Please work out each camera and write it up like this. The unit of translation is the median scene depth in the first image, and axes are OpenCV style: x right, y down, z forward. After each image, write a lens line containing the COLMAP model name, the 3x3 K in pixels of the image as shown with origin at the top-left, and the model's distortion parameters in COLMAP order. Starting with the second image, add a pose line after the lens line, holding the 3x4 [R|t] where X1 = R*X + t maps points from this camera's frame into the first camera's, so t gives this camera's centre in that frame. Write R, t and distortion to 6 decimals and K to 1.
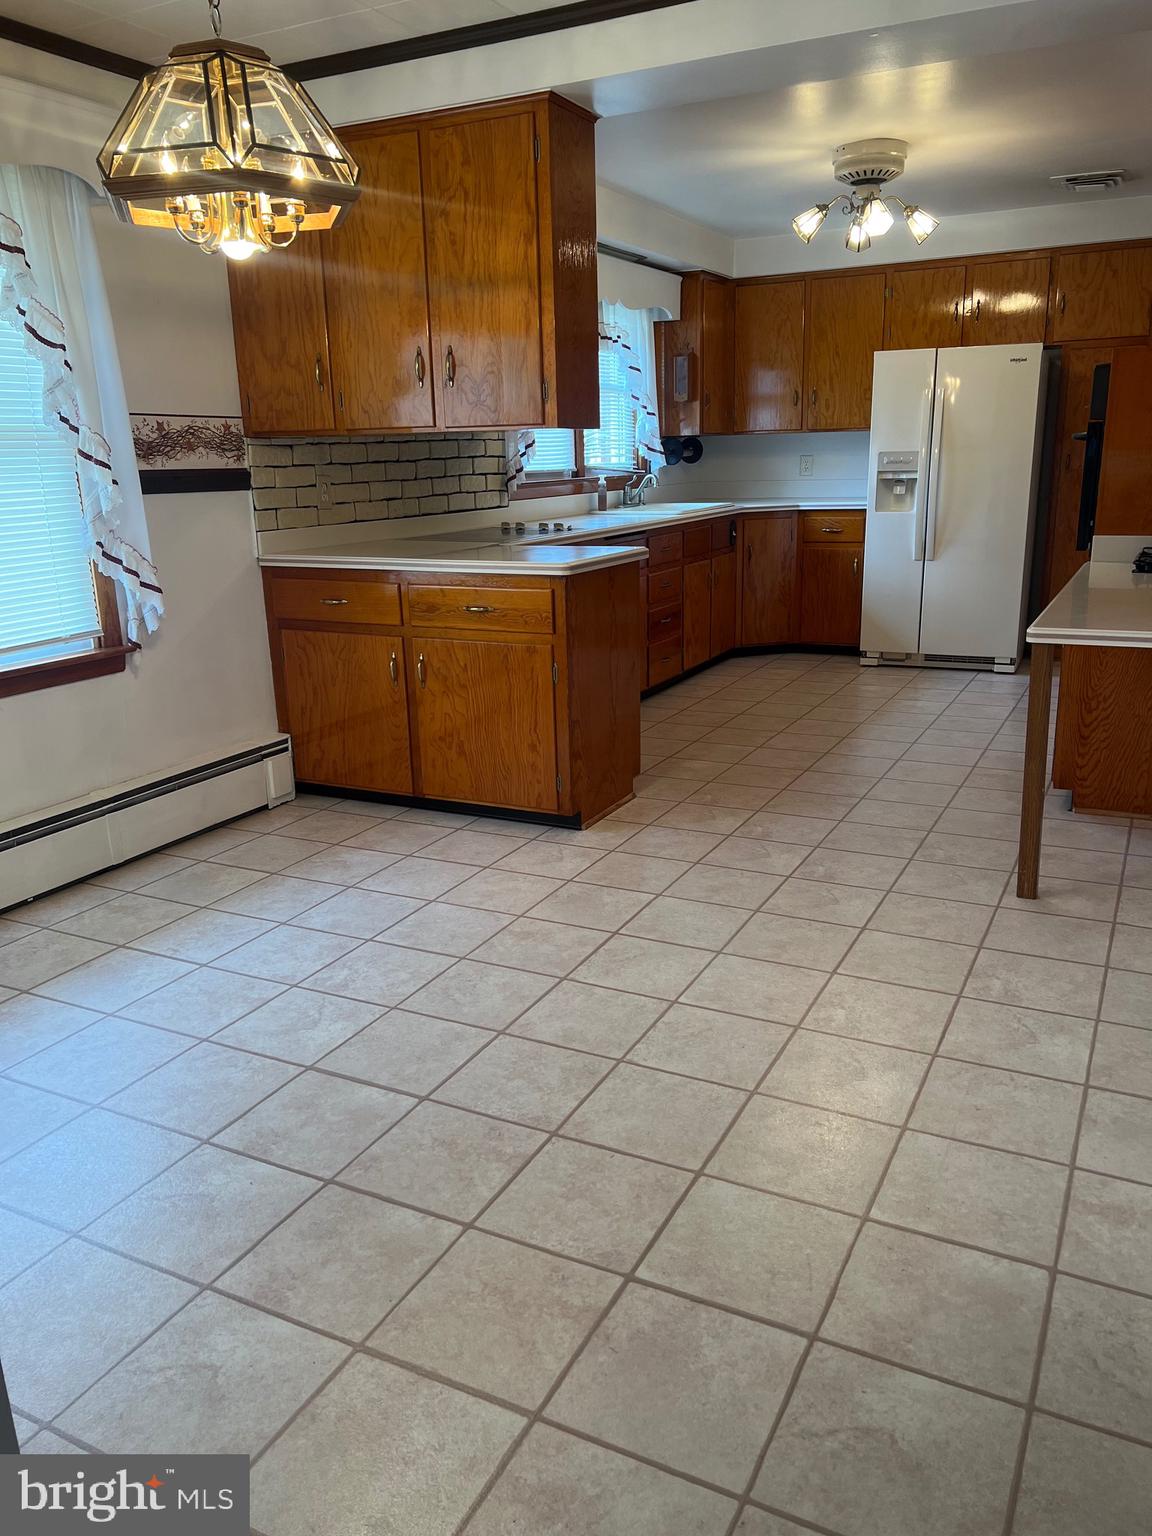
lens RADIAL K [[1157.3, 0, 576.0], [0, 1157.3, 768.0], [0, 0, 1]] dist [0.021872, -0.003643]
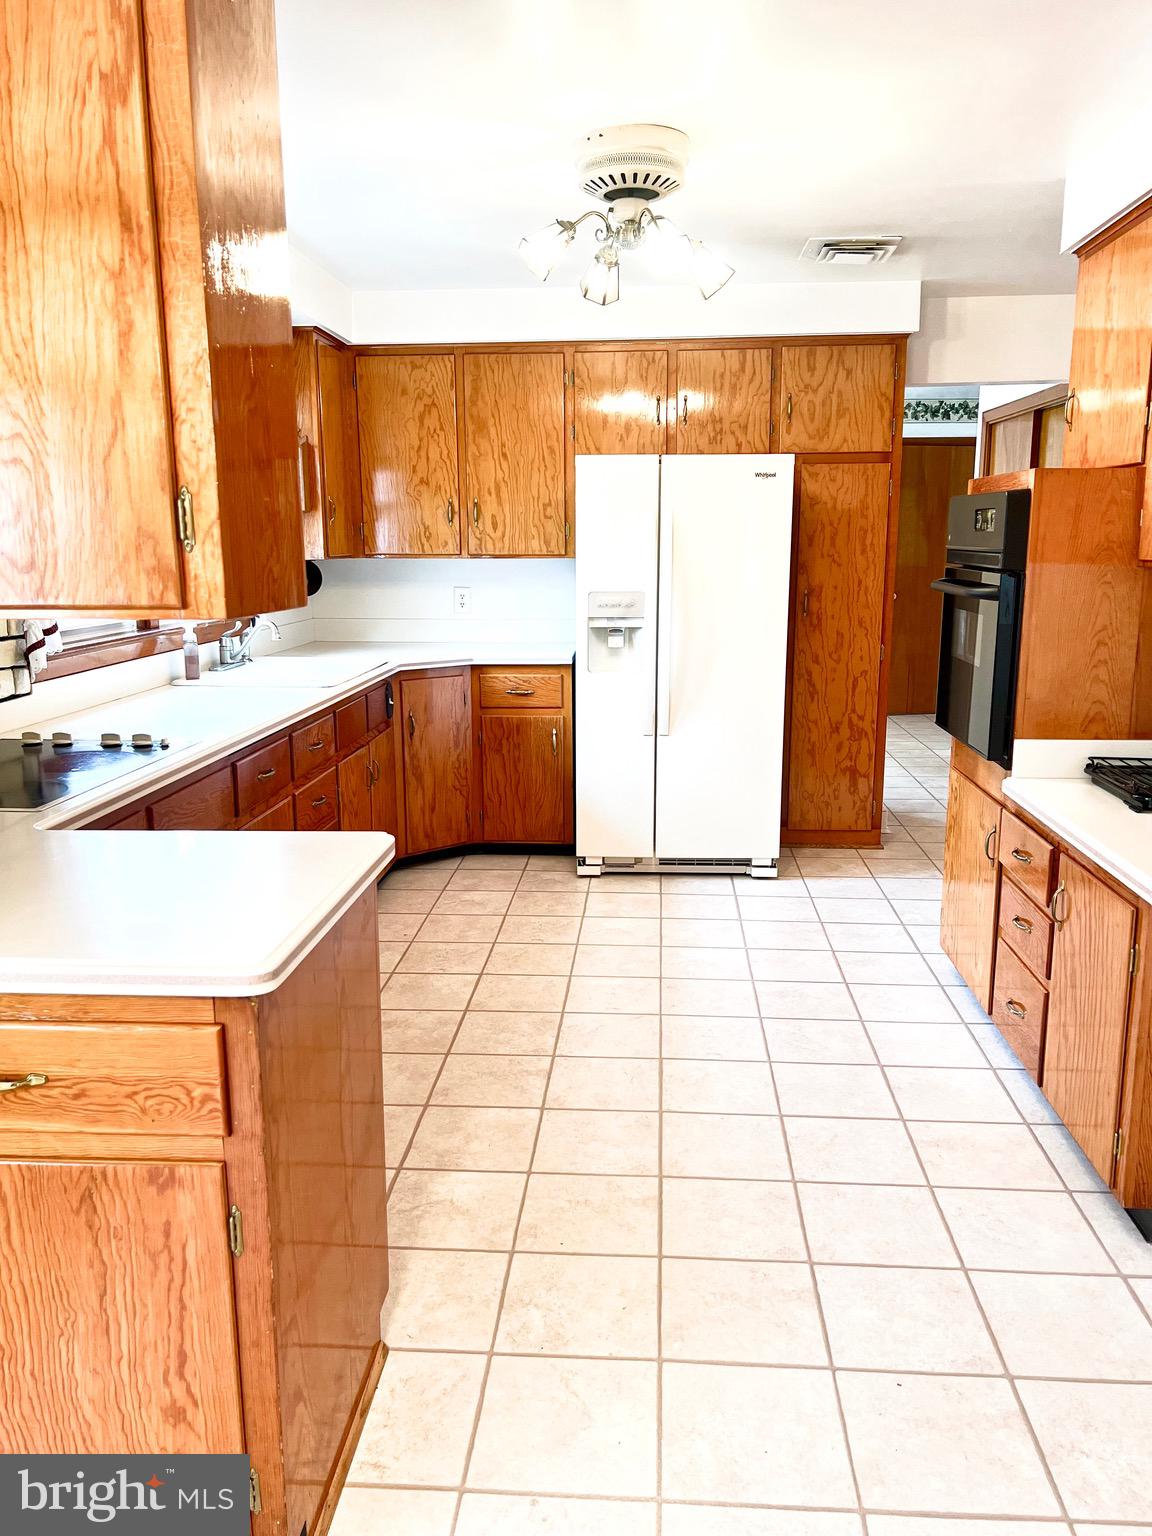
lens RADIAL K [[1151.6, 0, 576.0], [0, 1151.6, 768.0], [0, 0, 1]] dist [0.130422, -0.166263]
pose [[0.921794, -0.056381, 0.383558, -0.031847], [0.085967, 0.994464, -0.060420, -0.118088], [-0.378028, 0.088668, 0.921538, 0.341388]]
